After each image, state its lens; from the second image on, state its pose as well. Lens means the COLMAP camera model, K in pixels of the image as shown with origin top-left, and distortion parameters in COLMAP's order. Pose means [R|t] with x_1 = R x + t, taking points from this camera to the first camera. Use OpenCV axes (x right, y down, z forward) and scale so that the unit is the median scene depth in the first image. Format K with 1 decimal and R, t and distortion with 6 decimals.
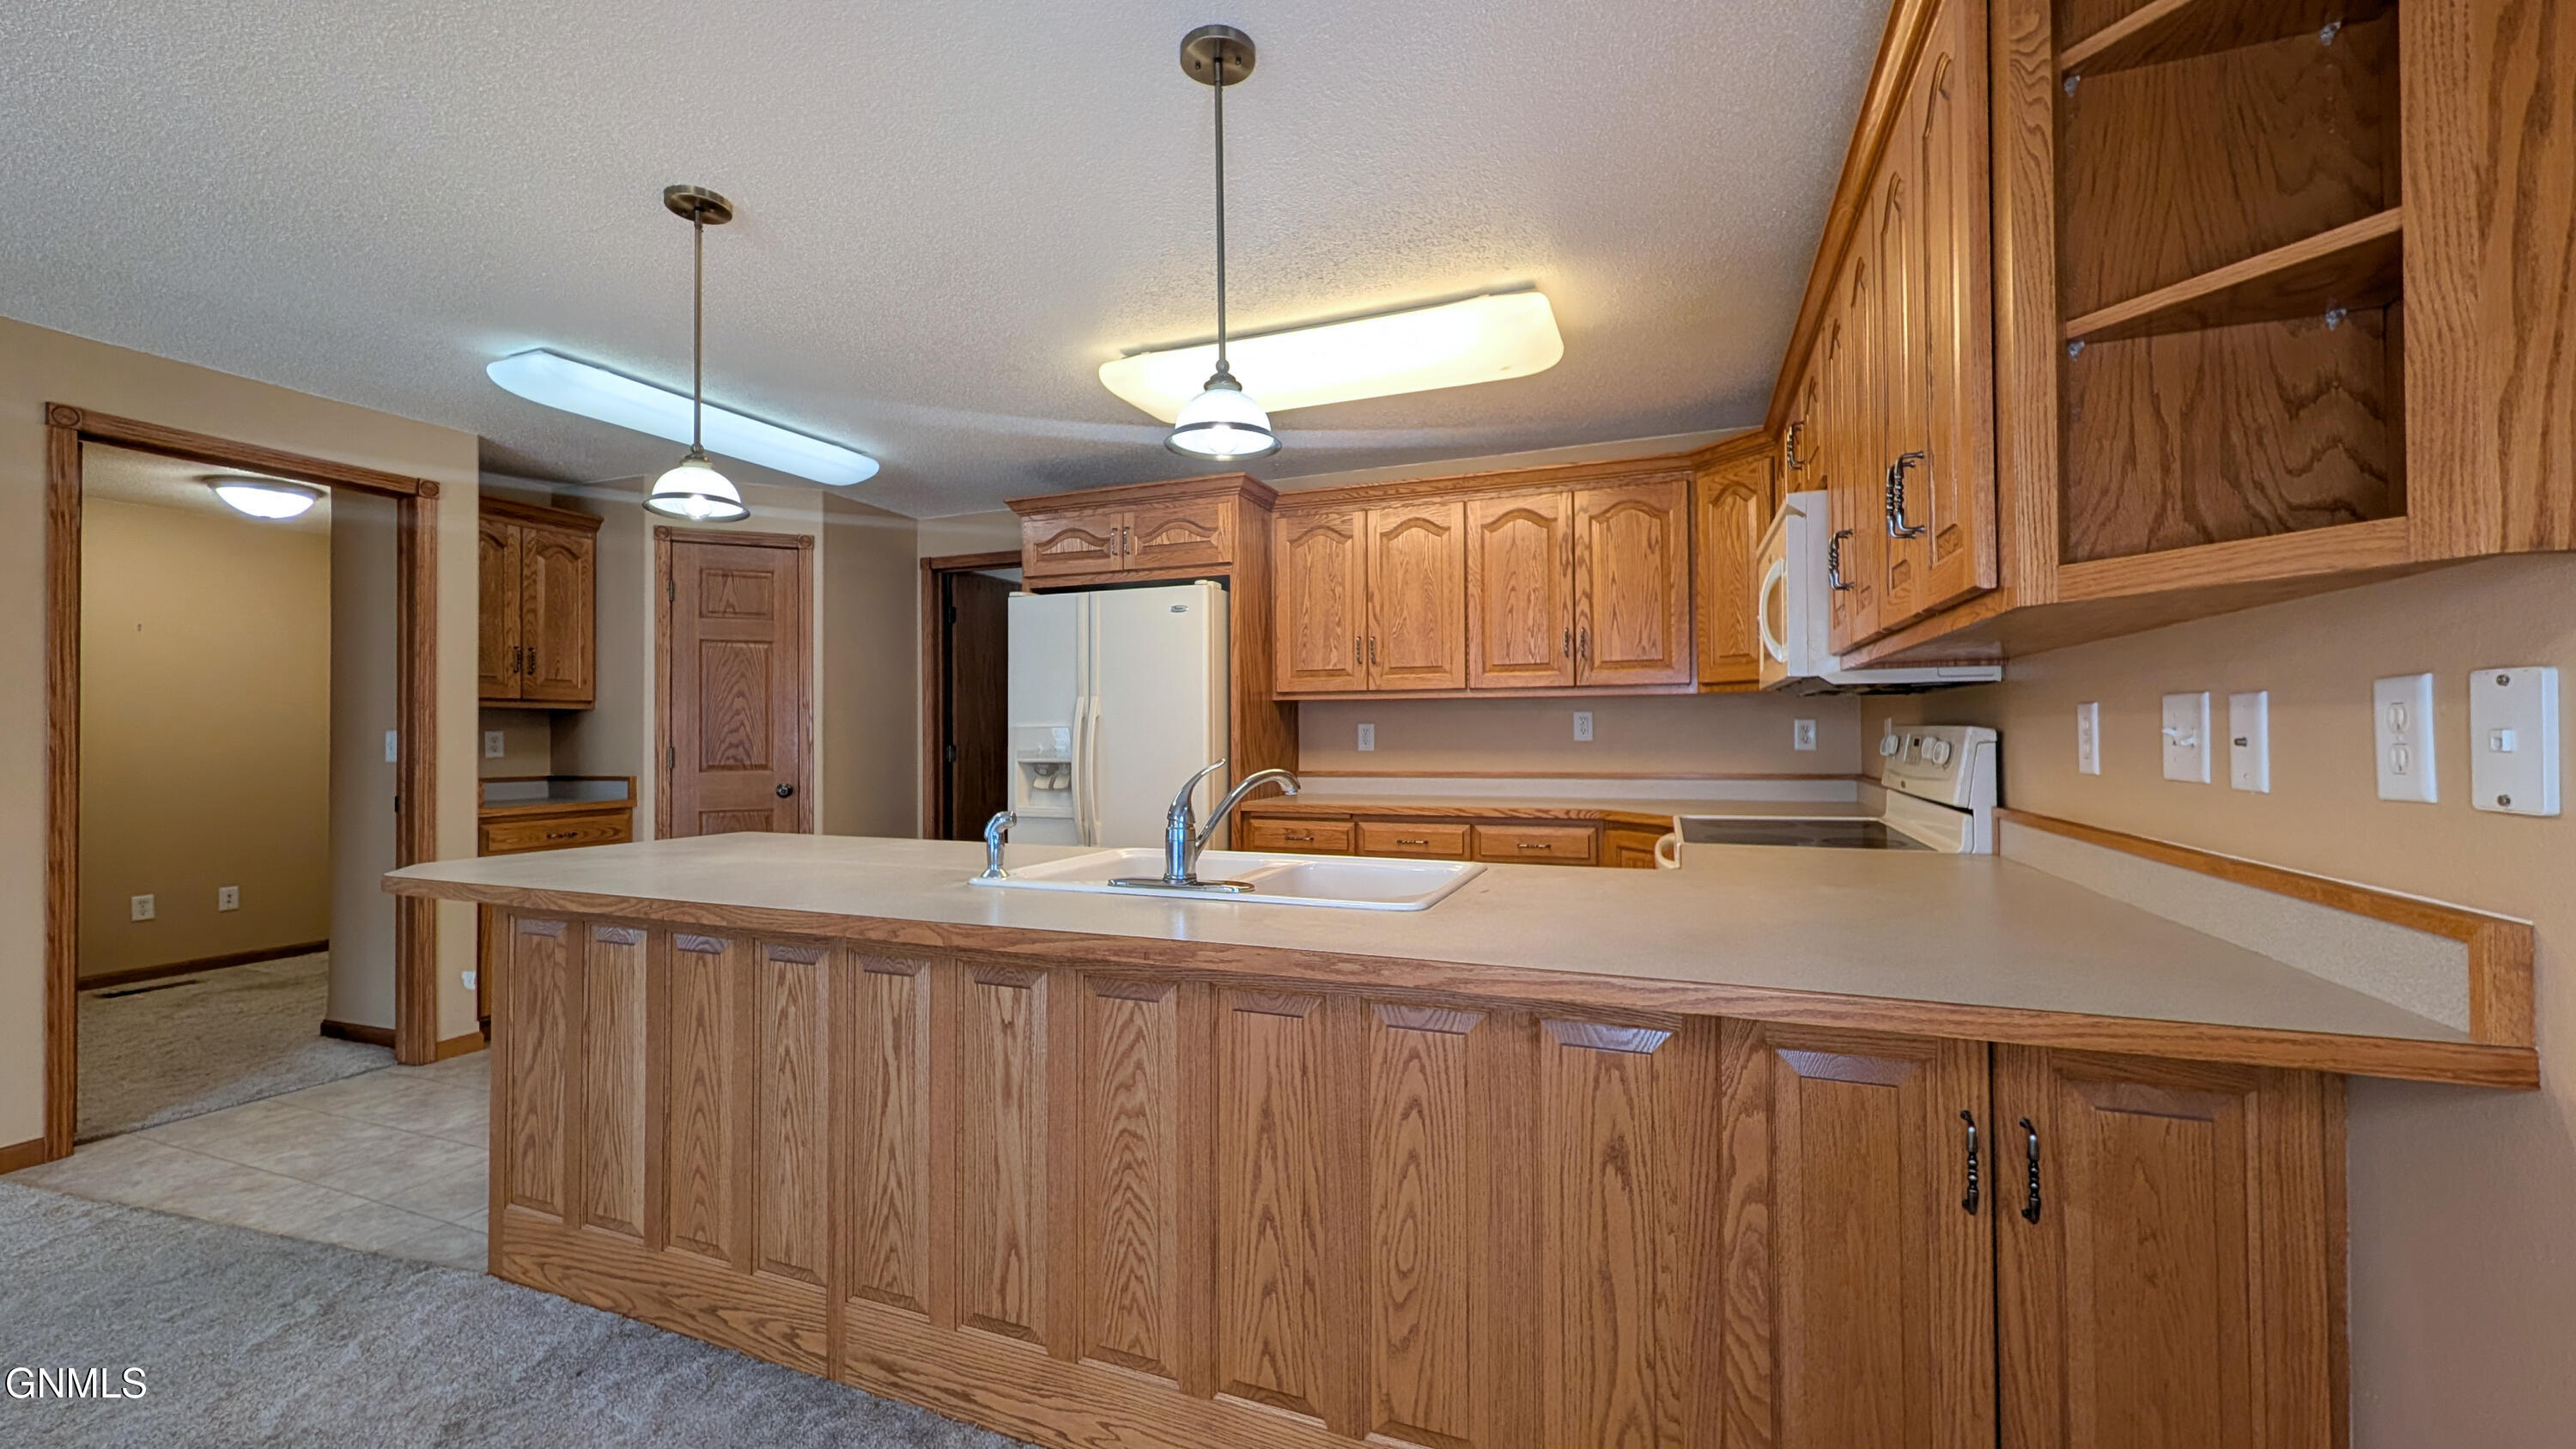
lens RADIAL K [[995.8, 0, 1286.3], [0, 995.8, 722.3], [0, 0, 1]] dist [0.002412, -0.000283]
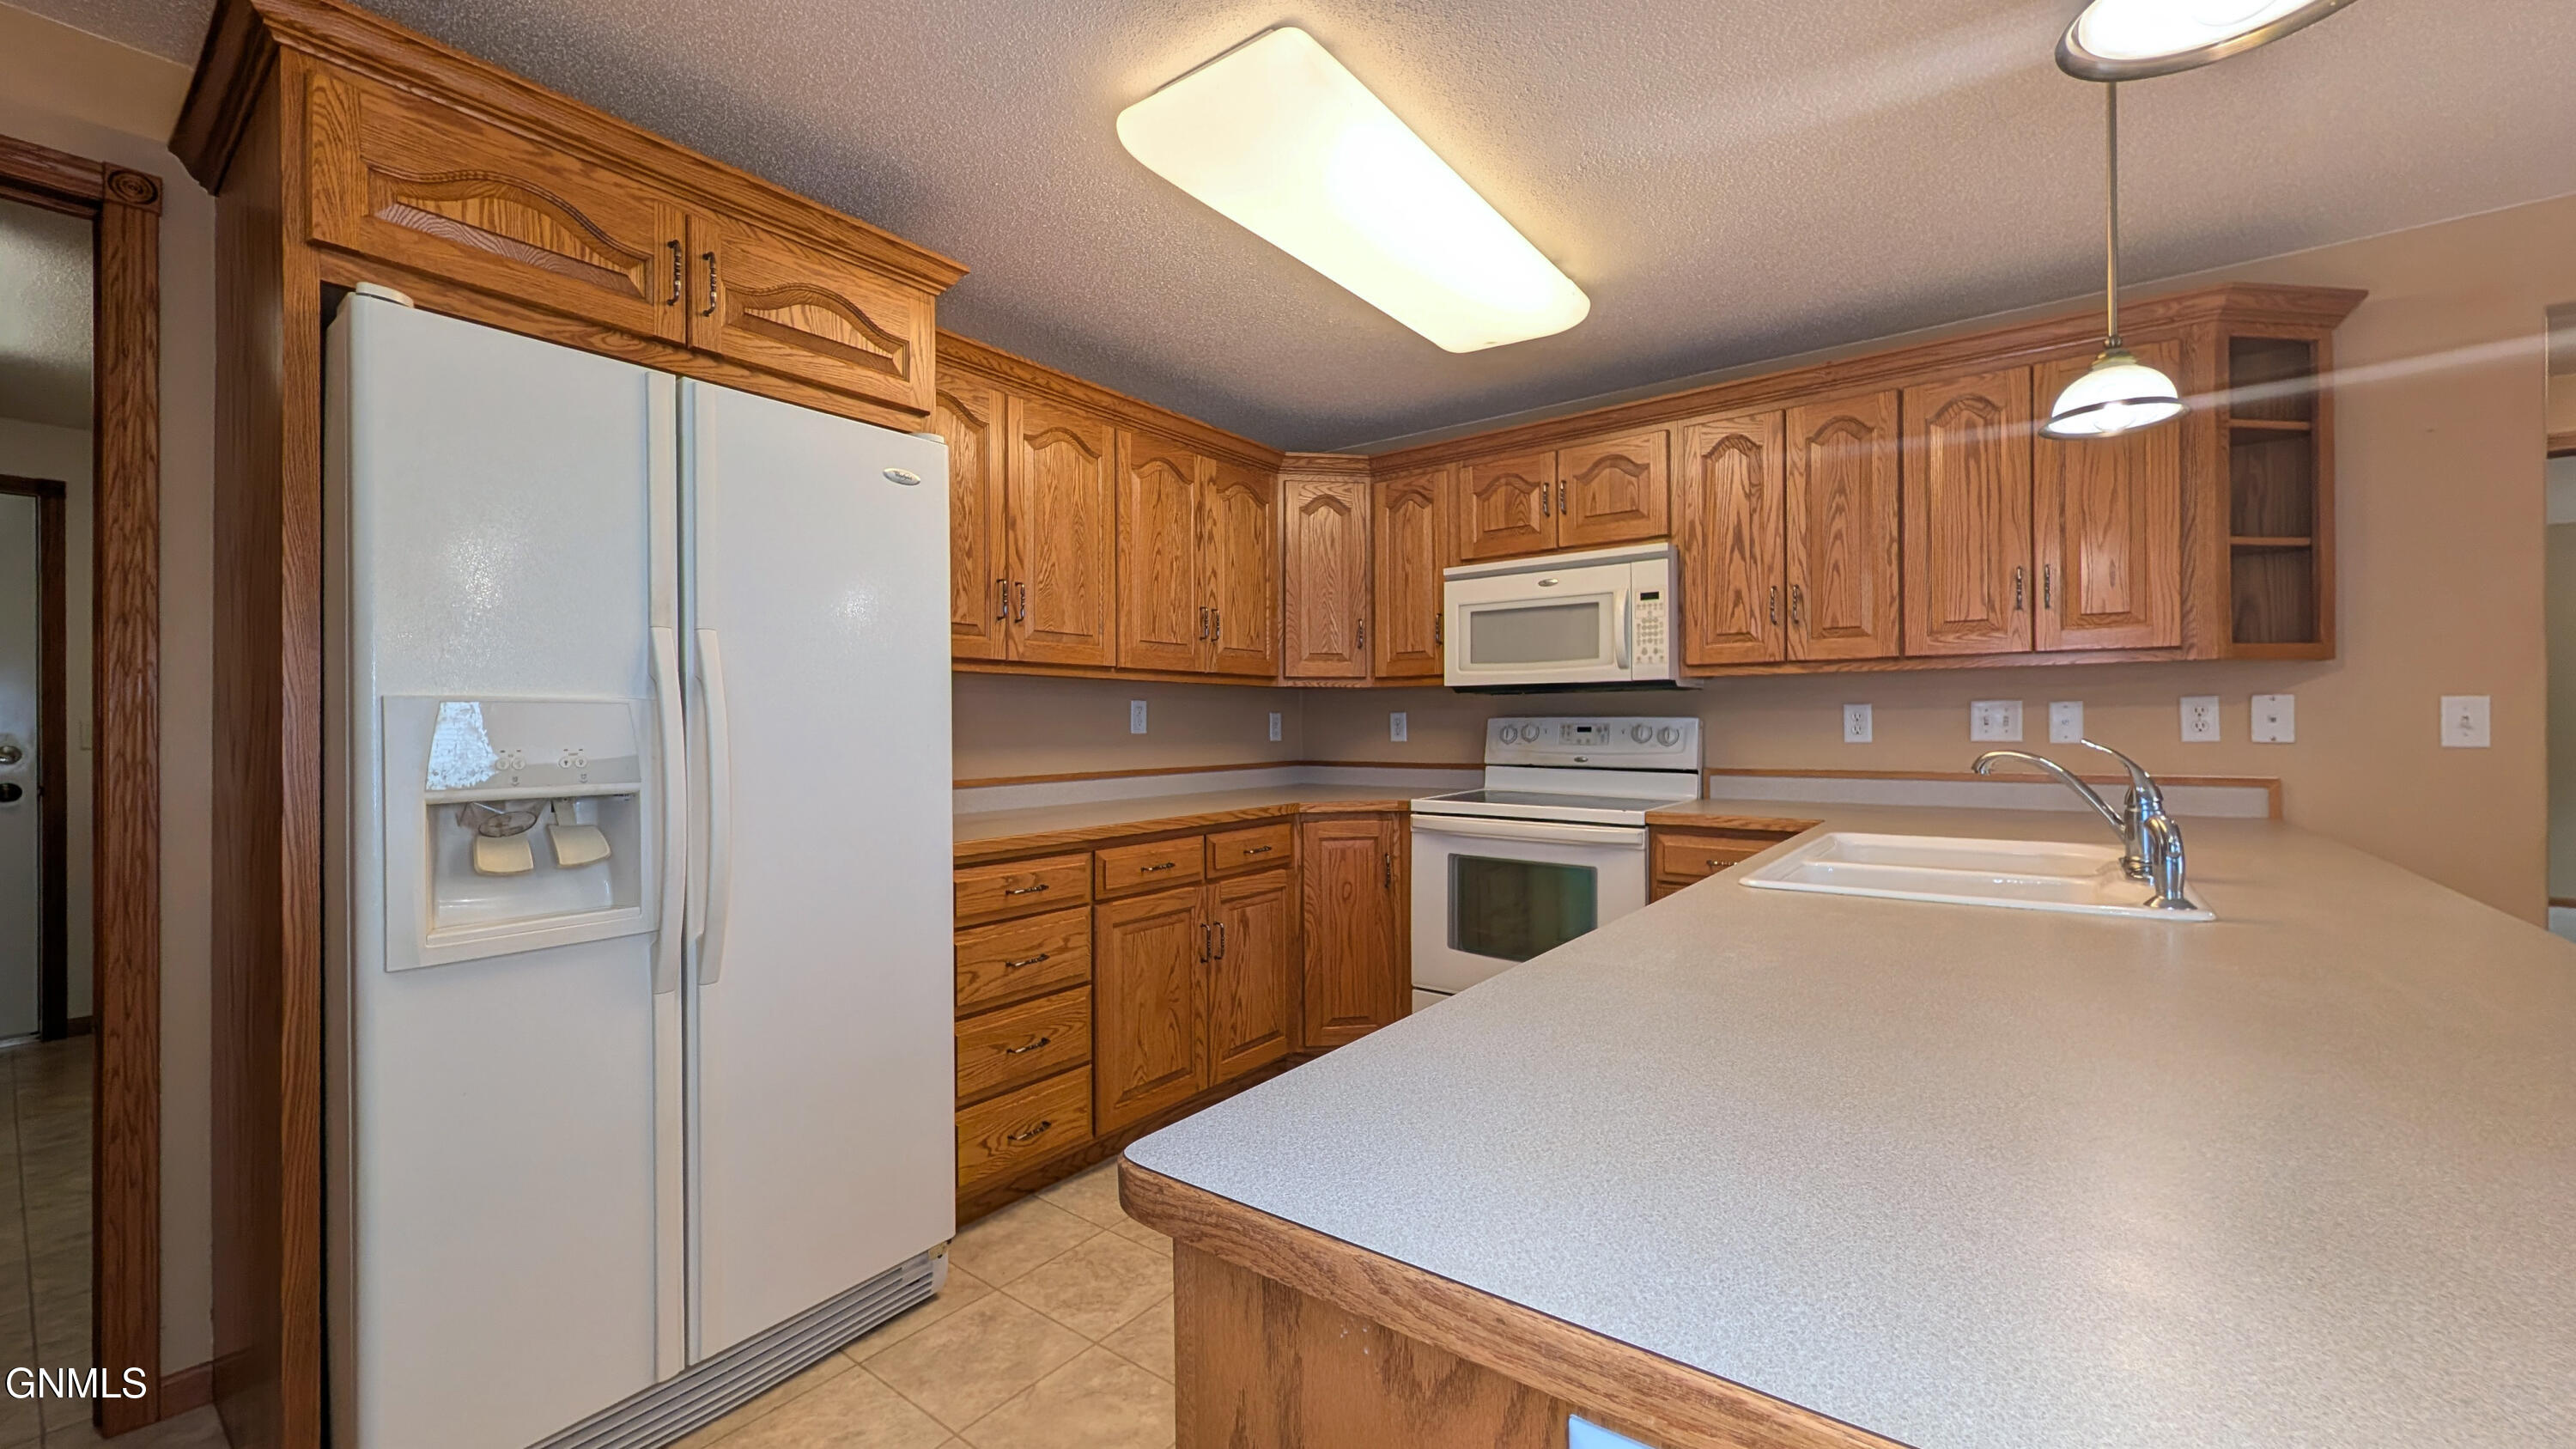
lens RADIAL K [[995.8, 0, 1284.7], [0, 995.8, 726.9], [0, 0, 1]] dist [0.002412, -0.000283]
pose [[0.271516, 0.003180, 0.962429, -0.576834], [-0.005254, 0.999985, -0.001822, 0.014899], [-0.962420, -0.004561, 0.271528, 0.704136]]
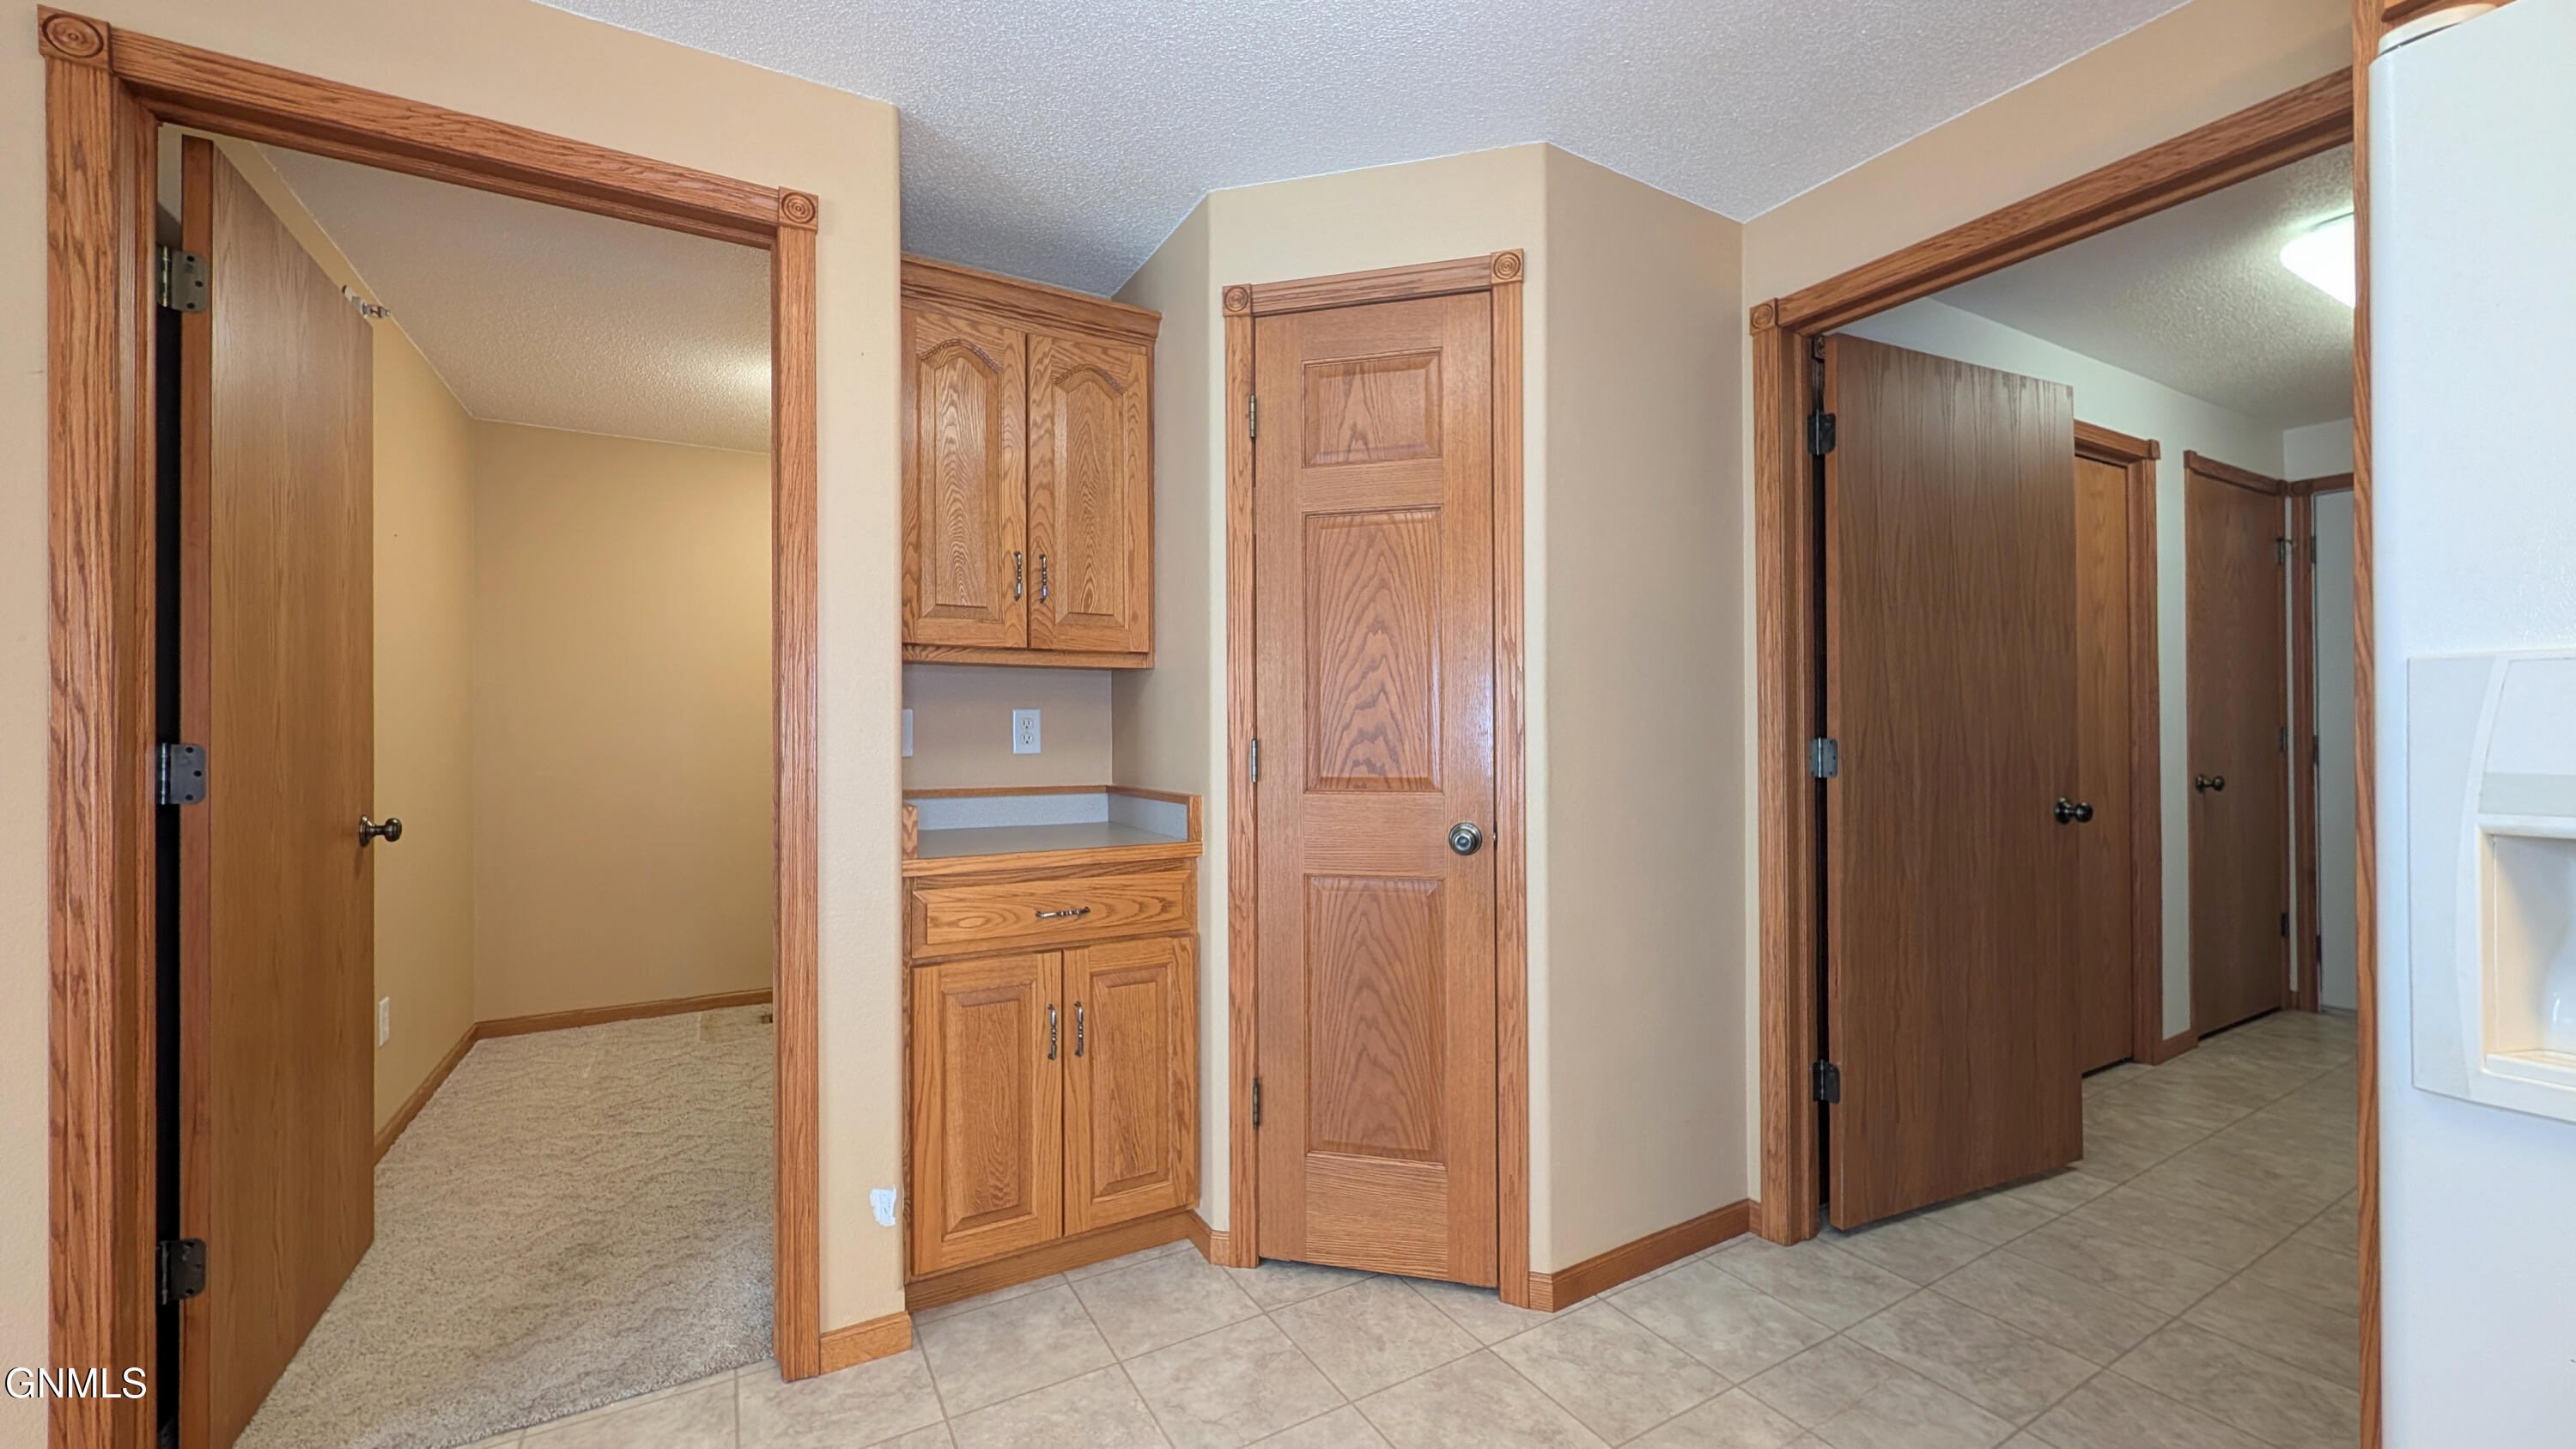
lens RADIAL K [[995.8, 0, 1286.3], [0, 995.8, 728.0], [0, 0, 1]] dist [0.002412, -0.000283]
pose [[0.782372, 0.003073, -0.622804, -0.373367], [0.006524, 0.999893, 0.013129, 0.016283], [0.622778, -0.014335, 0.782268, 0.777560]]
